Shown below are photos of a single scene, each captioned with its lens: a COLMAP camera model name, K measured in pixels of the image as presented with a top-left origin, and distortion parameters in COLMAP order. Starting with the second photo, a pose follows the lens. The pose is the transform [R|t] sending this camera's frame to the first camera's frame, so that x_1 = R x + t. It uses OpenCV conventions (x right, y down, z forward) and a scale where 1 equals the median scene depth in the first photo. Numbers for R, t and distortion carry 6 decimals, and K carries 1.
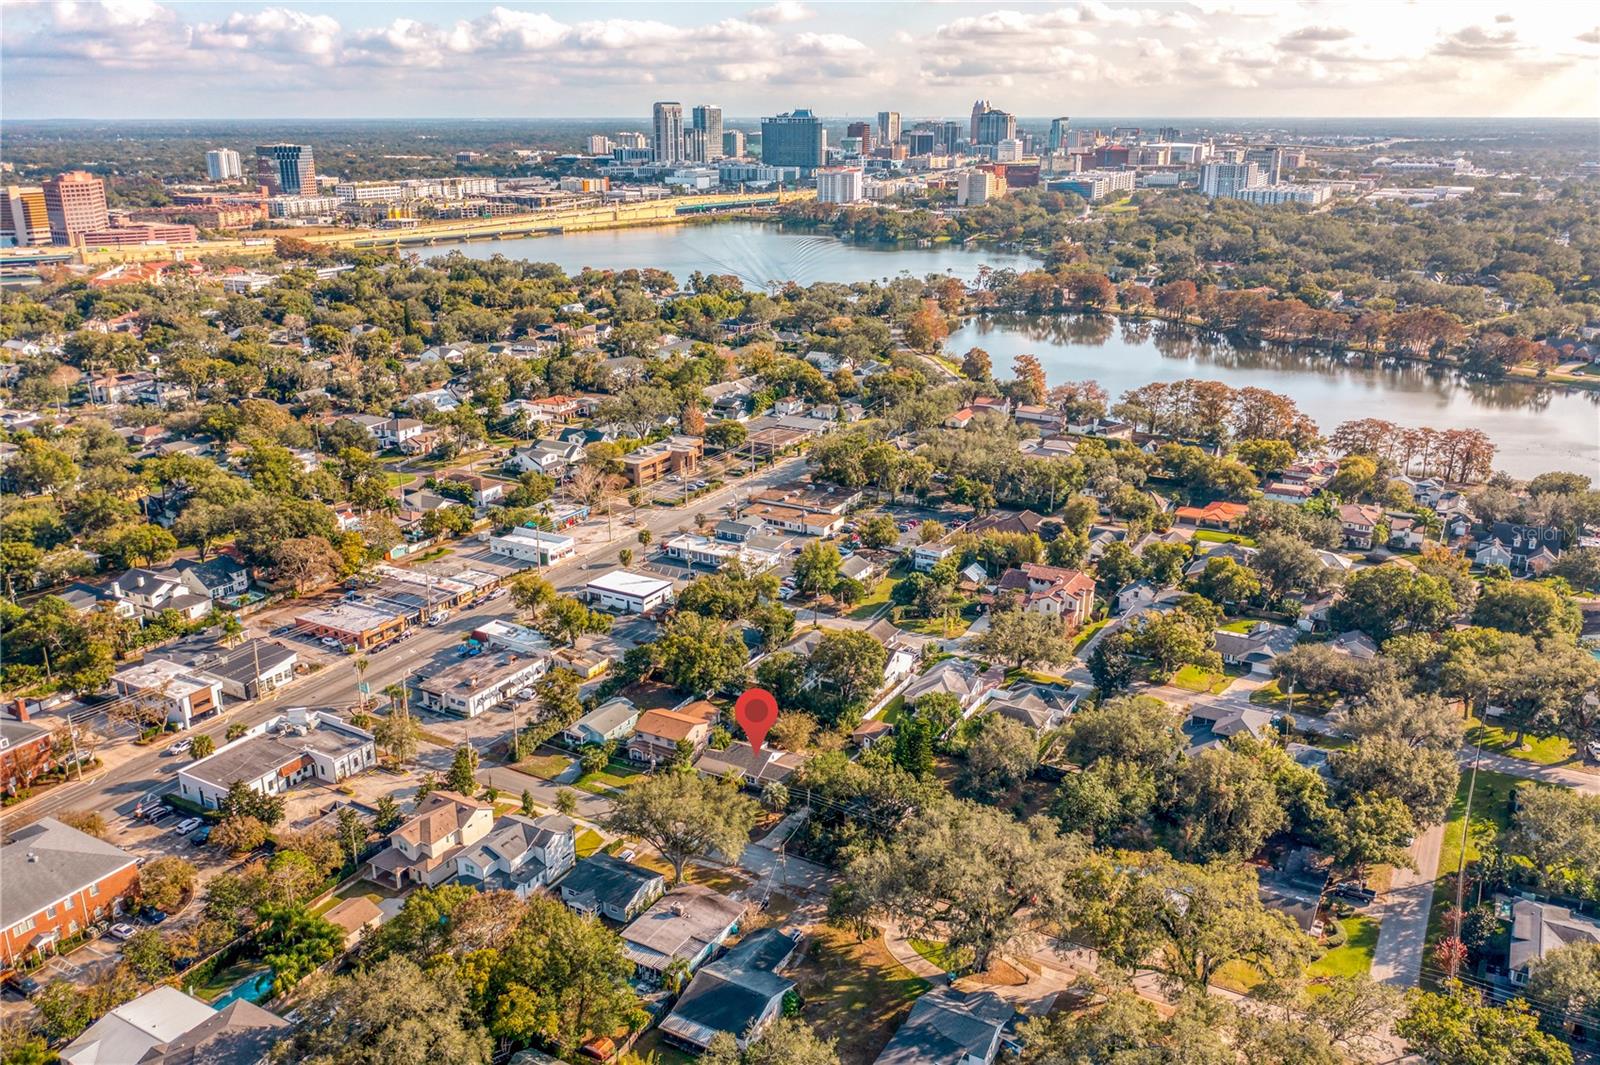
lens RADIAL K [[1252.8, 0, 800.0], [0, 1252.8, 532.5], [0, 0, 1]] dist [-0.011584, 0.000642]
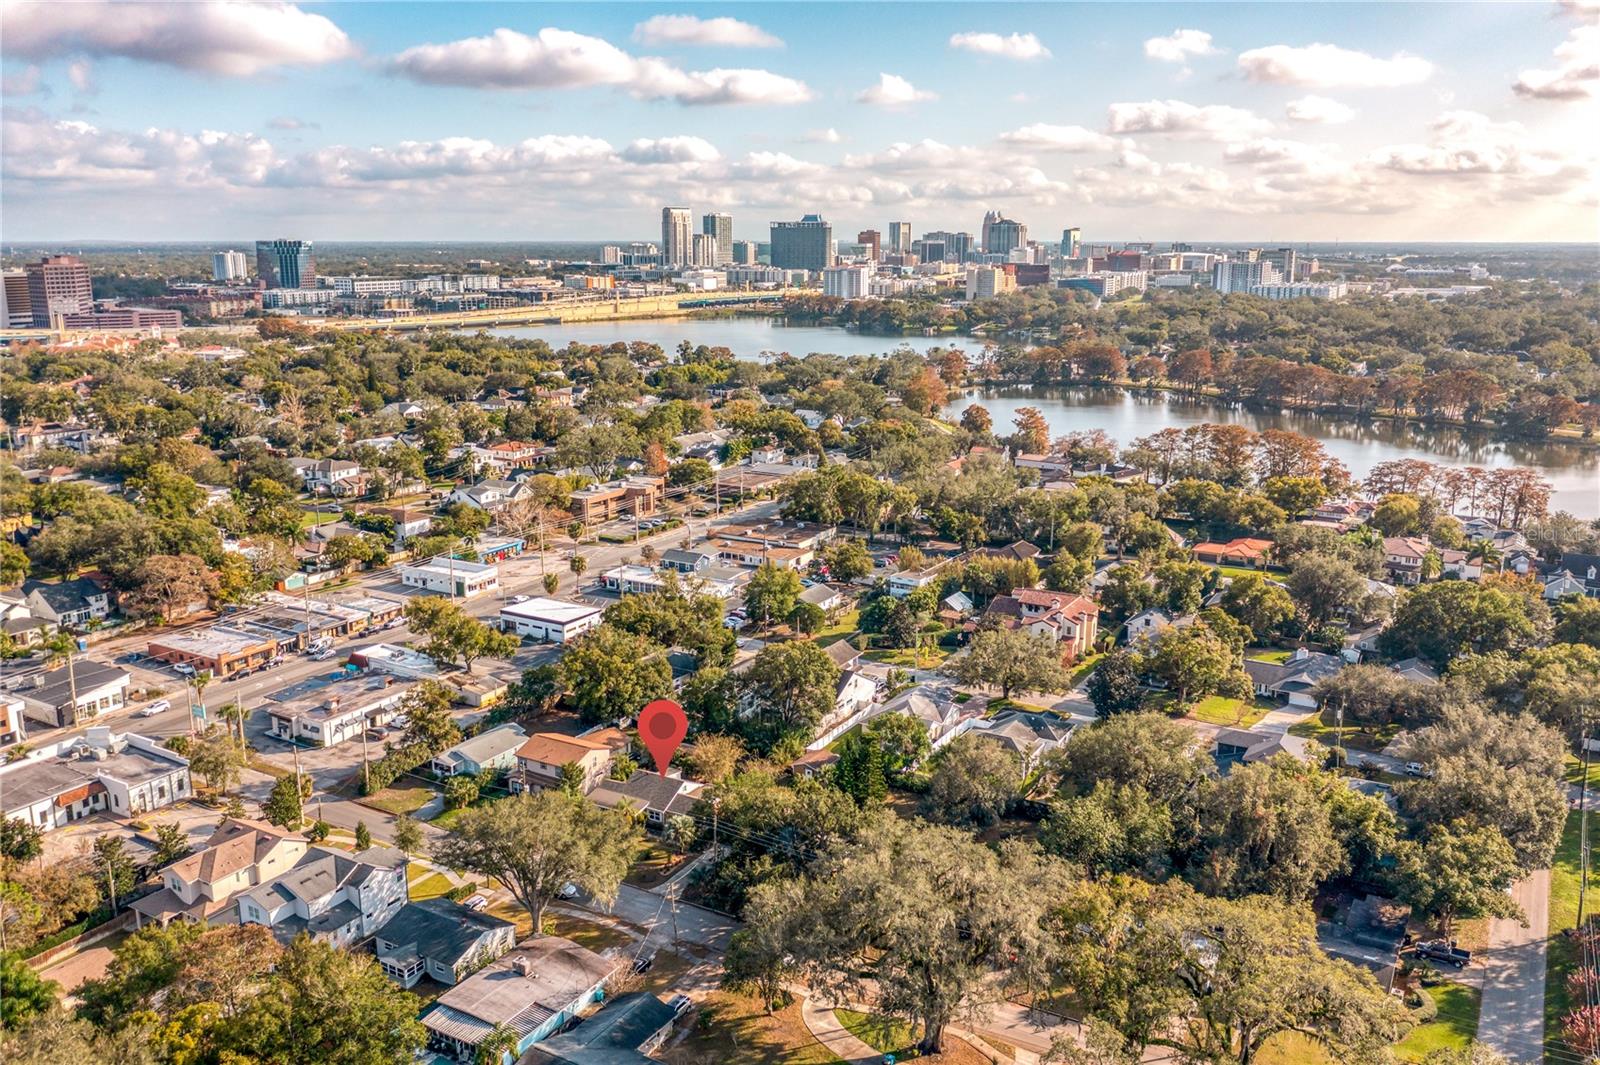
lens RADIAL K [[1282.8, 0, 800.0], [0, 1282.8, 532.5], [0, 0, 1]] dist [-0.013181, -0.002533]
pose [[0.999965, 0.003420, -0.007692, 0.037241], [-0.004068, 0.996303, -0.085810, 0.058496], [0.007371, 0.085838, 0.996282, 0.121348]]
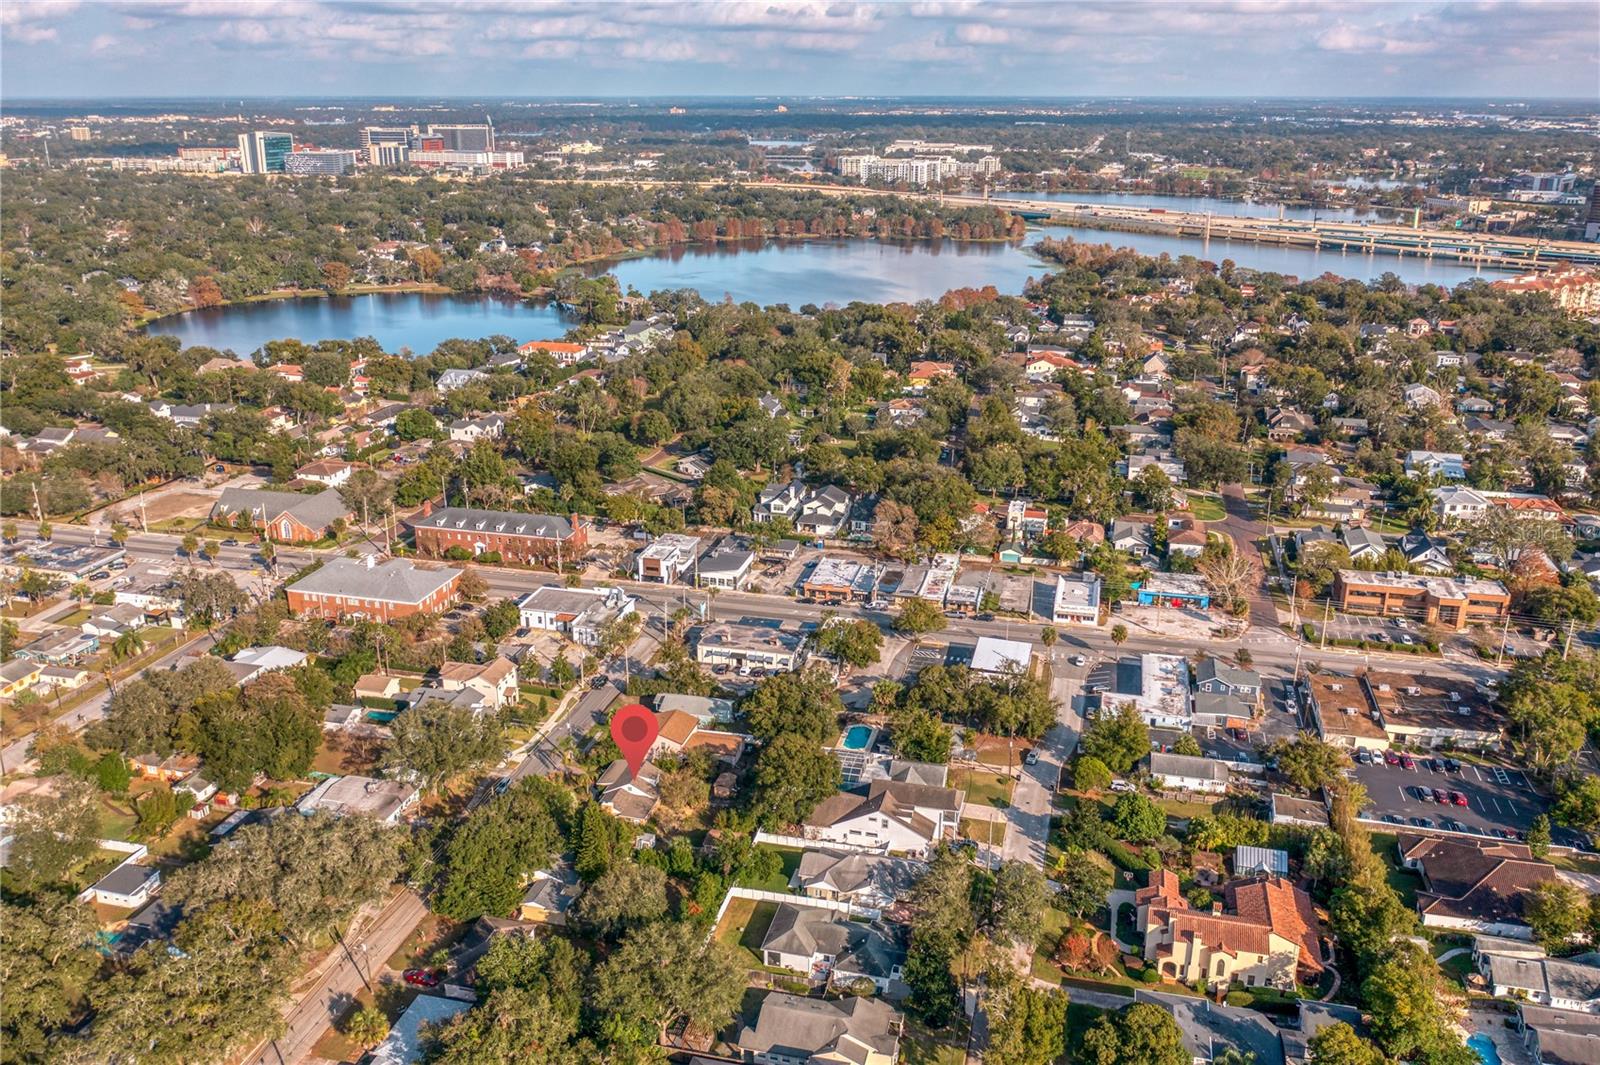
lens RADIAL K [[1252.8, 0, 800.0], [0, 1252.8, 532.5], [0, 0, 1]] dist [-0.011584, 0.000642]
pose [[0.260540, 0.307260, -0.915265, 0.580803], [-0.304373, 0.925803, 0.224155, -0.185345], [0.916229, 0.220180, 0.334730, 0.511094]]
